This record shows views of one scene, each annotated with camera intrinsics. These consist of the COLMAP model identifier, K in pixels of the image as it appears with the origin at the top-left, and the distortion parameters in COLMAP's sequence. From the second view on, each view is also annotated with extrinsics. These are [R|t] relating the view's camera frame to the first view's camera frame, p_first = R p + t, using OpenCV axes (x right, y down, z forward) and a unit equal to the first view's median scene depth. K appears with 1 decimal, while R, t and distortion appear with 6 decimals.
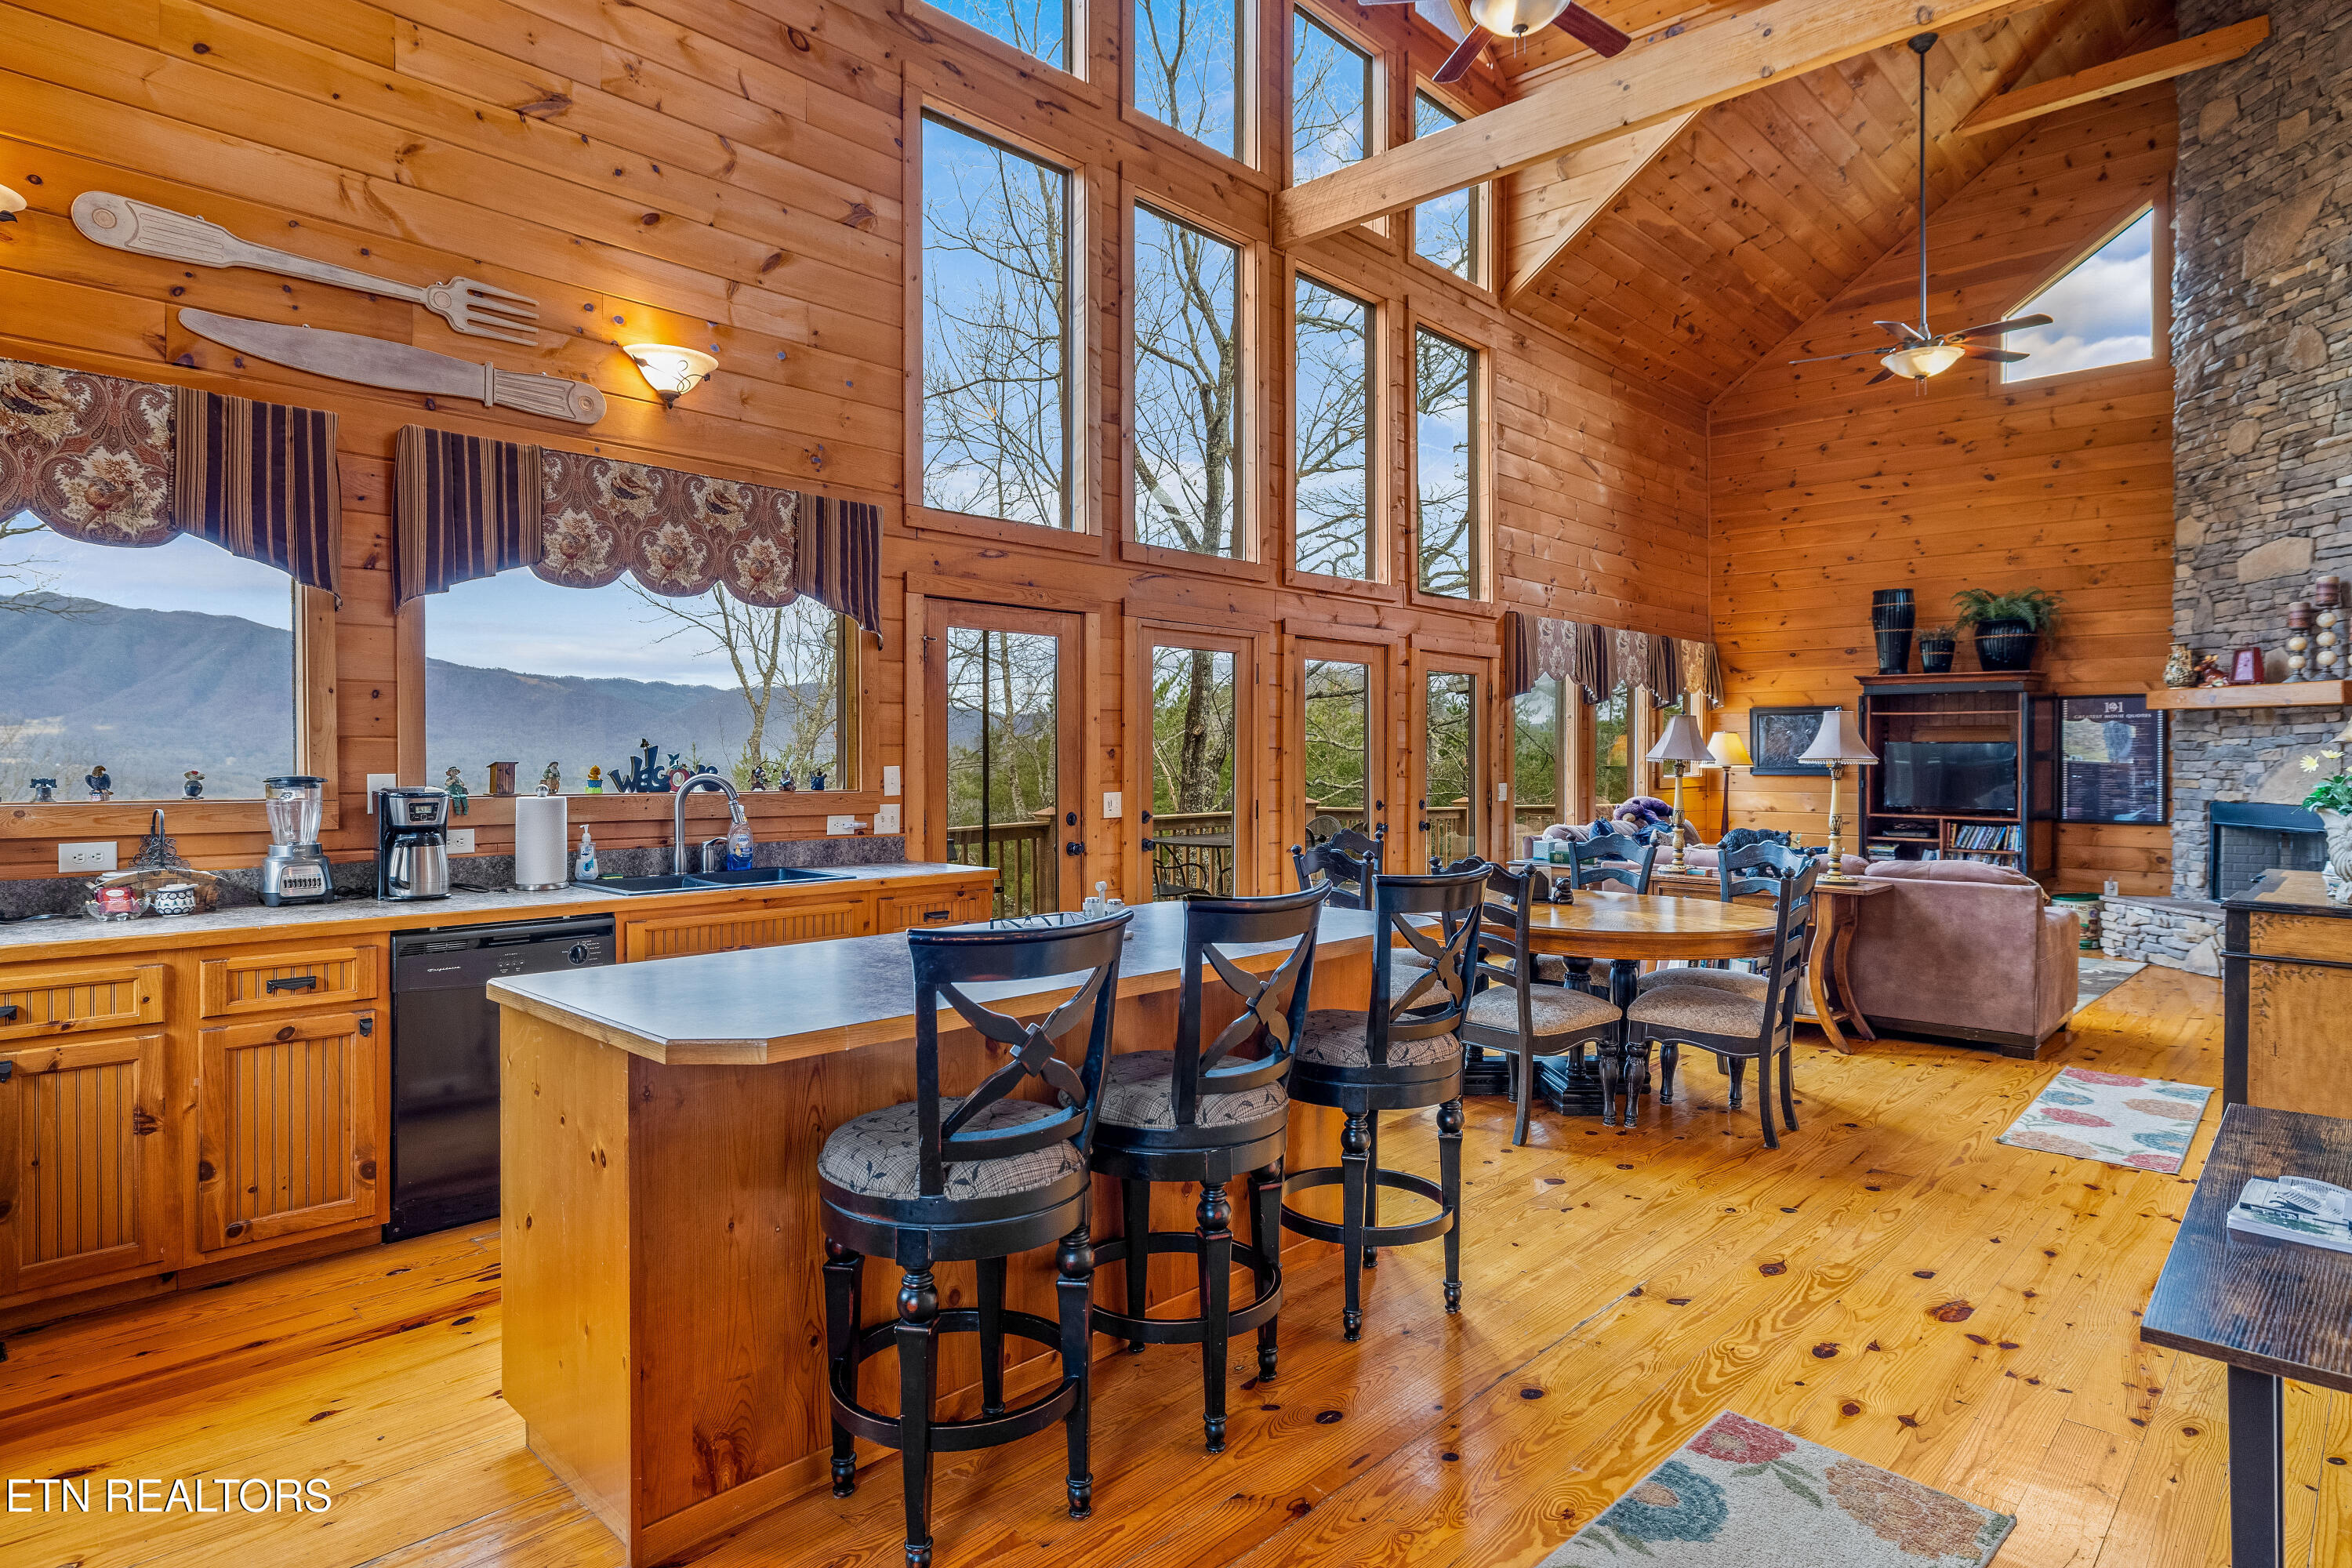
lens RADIAL K [[1305.6, 0, 1173.2], [0, 1305.6, 790.0], [0, 0, 1]] dist [-0.005349, 0.002908]
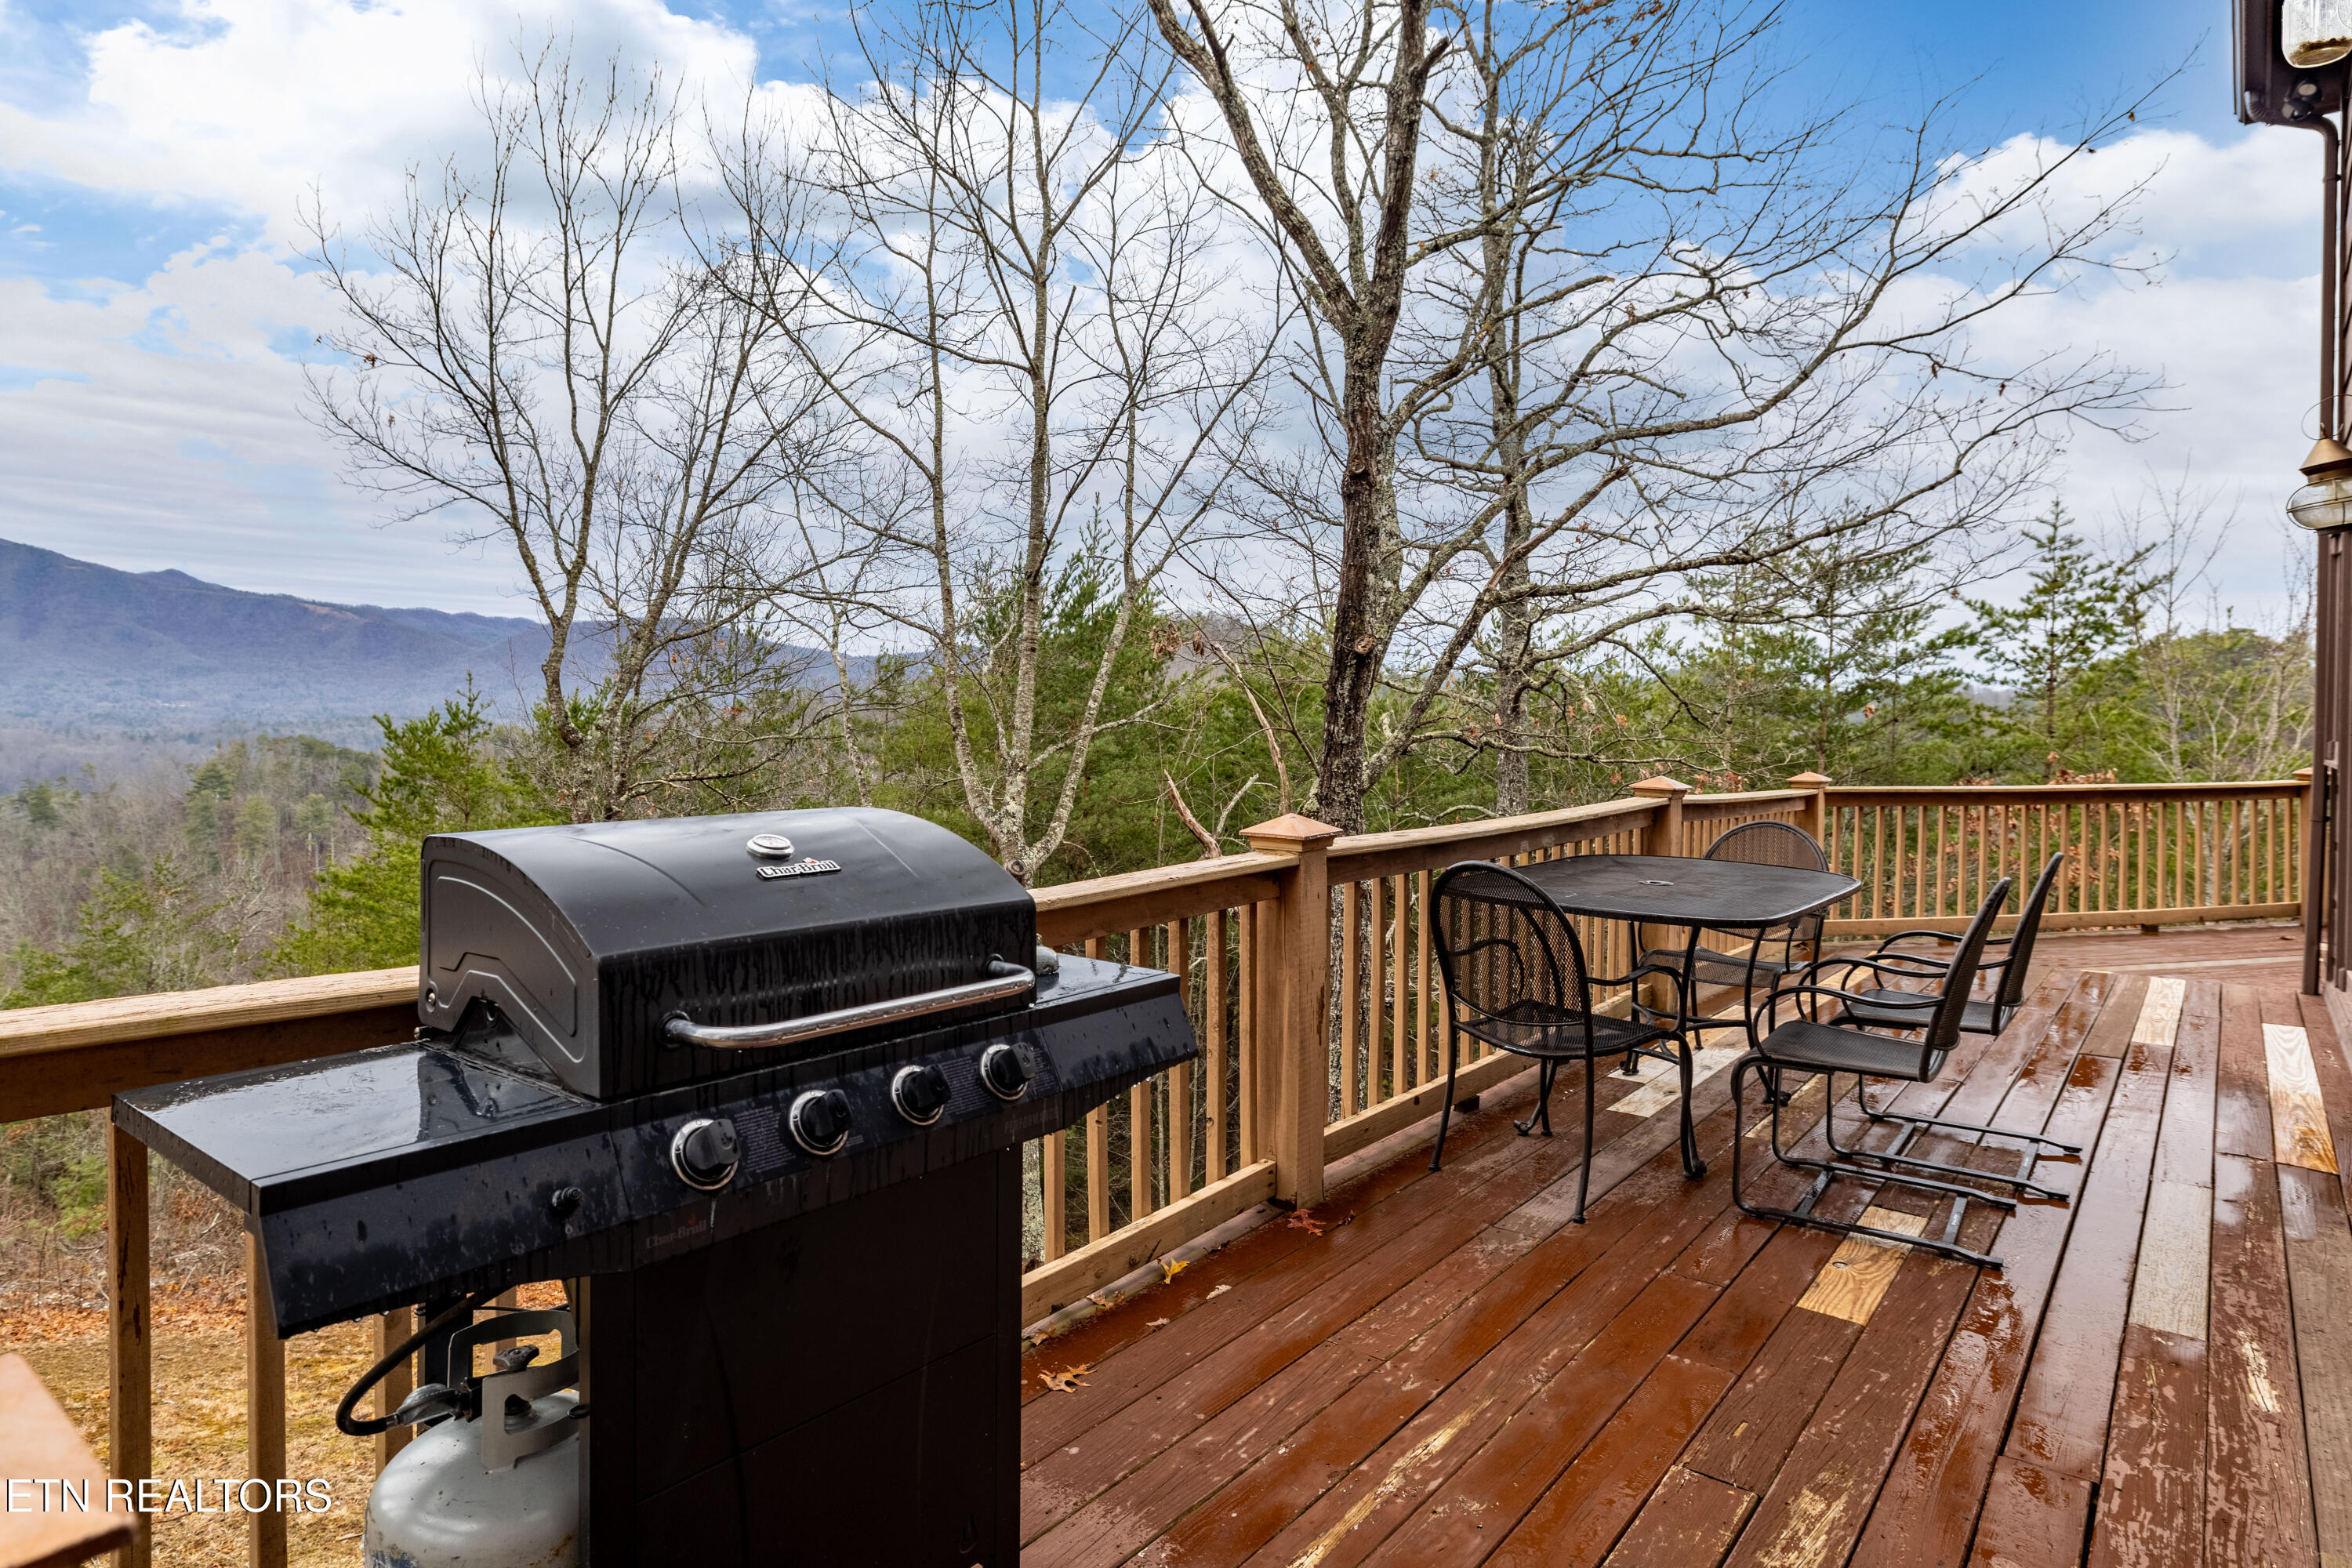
lens RADIAL K [[1279.8, 0, 1093.1], [0, 1279.8, 724.5], [0, 0, 1]] dist [-0.003310, 0.000615]
pose [[0.997714, 0.011598, 0.066576, -0.168239], [-0.010845, 0.999873, -0.011659, -0.007658], [-0.066702, 0.010911, 0.997713, 0.641177]]
